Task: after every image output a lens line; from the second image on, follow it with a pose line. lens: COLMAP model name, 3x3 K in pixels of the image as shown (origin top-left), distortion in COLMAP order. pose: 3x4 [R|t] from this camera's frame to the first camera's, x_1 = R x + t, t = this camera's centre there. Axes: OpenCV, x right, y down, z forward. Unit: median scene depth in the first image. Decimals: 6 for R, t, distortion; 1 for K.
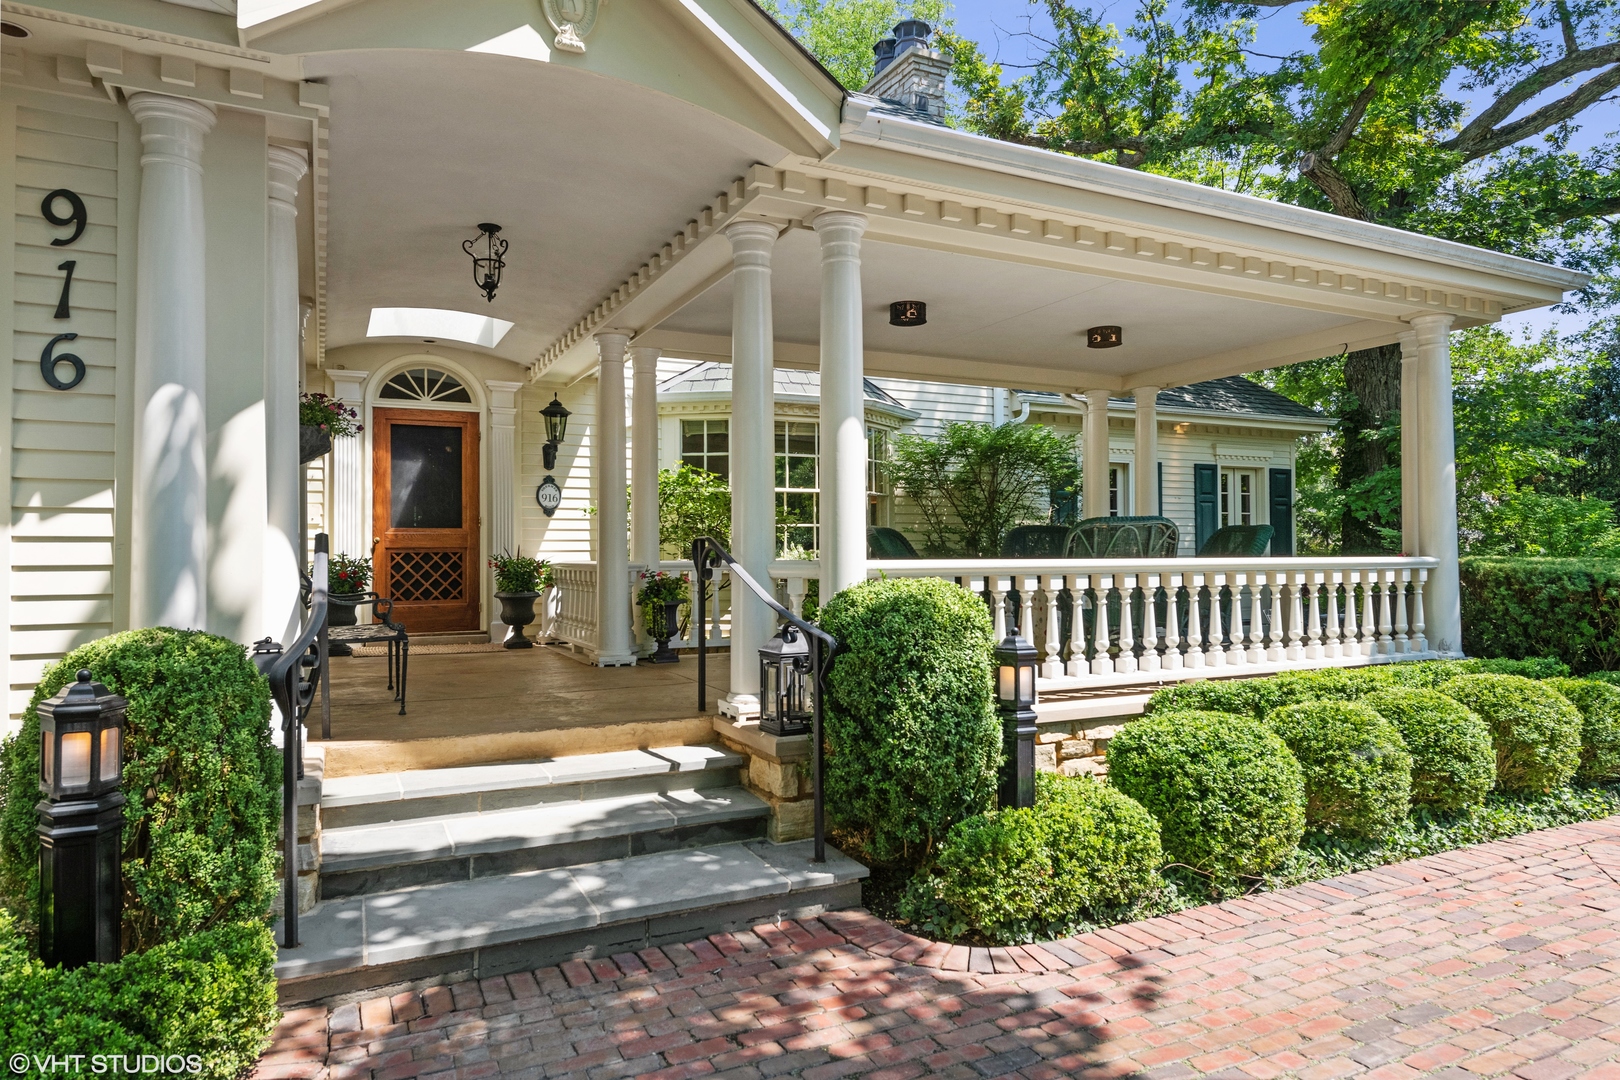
lens RADIAL K [[1016.5, 0, 809.8], [0, 1016.5, 540.4], [0, 0, 1]] dist [0.002366, 0.000367]
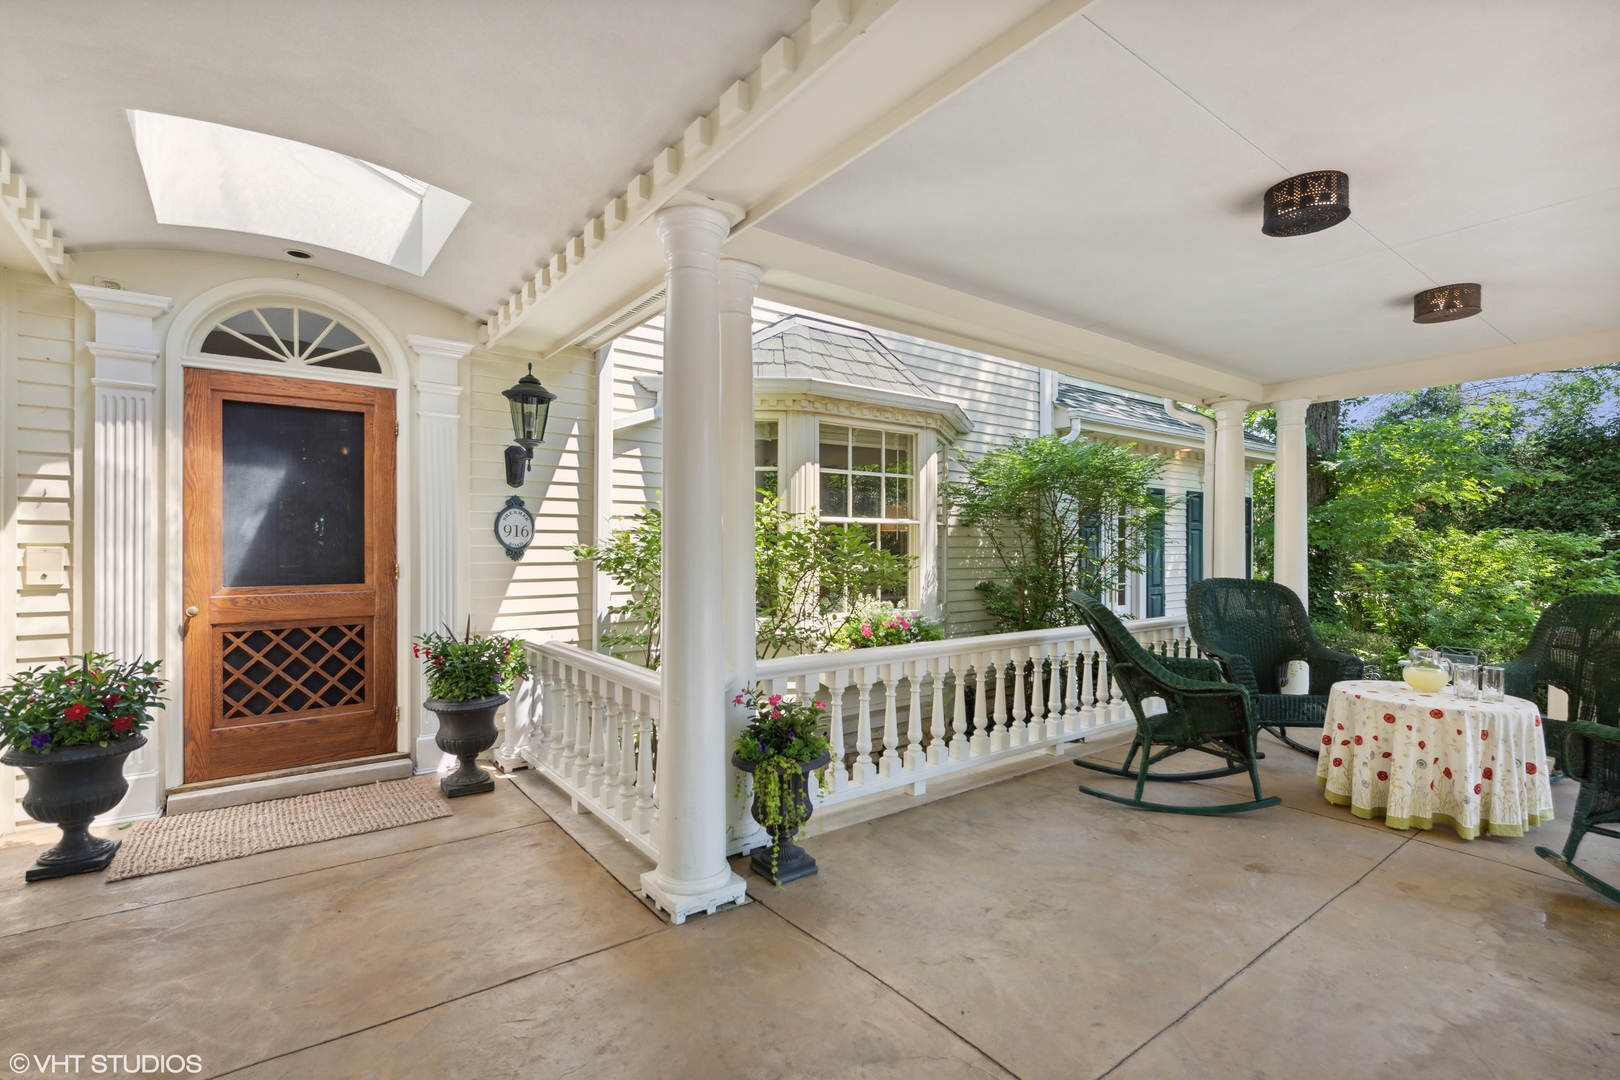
lens RADIAL K [[742.0, 0, 811.7], [0, 742.0, 546.7], [0, 0, 1]] dist [-0.004885, -0.000568]
pose [[0.981093, 0.006062, 0.193440, -0.170573], [-0.009352, 0.999827, 0.016100, -0.042952], [-0.193309, -0.017605, 0.980980, 0.528901]]
